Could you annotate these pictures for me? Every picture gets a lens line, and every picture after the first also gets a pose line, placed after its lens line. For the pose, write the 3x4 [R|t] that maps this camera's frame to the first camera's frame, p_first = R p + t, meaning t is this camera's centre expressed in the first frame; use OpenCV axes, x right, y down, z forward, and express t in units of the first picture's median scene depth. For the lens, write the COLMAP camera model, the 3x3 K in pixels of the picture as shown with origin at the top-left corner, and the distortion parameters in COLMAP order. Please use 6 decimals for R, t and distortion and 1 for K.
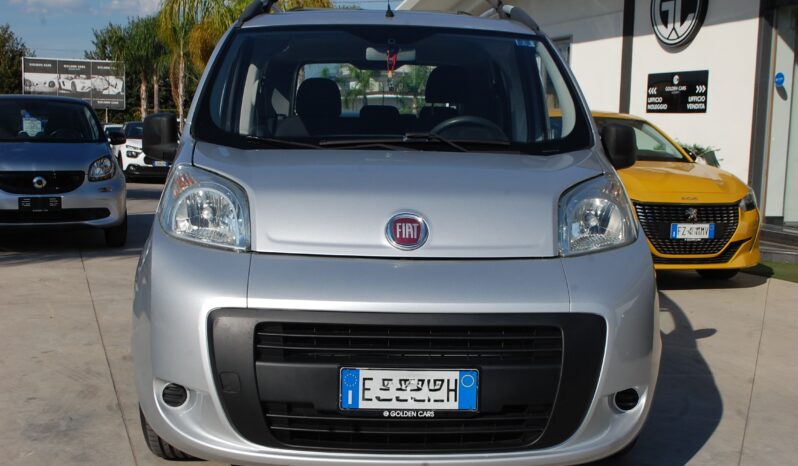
lens RADIAL K [[959.8, 0, 399.5], [0, 959.8, 233.9], [0, 0, 1]] dist [-0.030185, 0.000000]
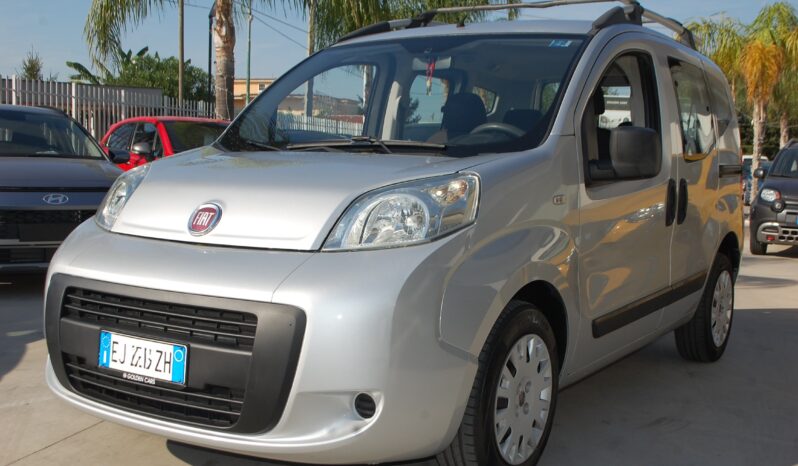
lens RADIAL K [[959.8, 0, 399.7], [0, 959.8, 232.1], [0, 0, 1]] dist [-0.030185, 0.000000]
pose [[0.807245, 0.044721, -0.588520, 0.895797], [-0.068867, 0.997451, -0.018667, 0.018355], [0.586185, 0.055598, 0.808267, 0.271427]]
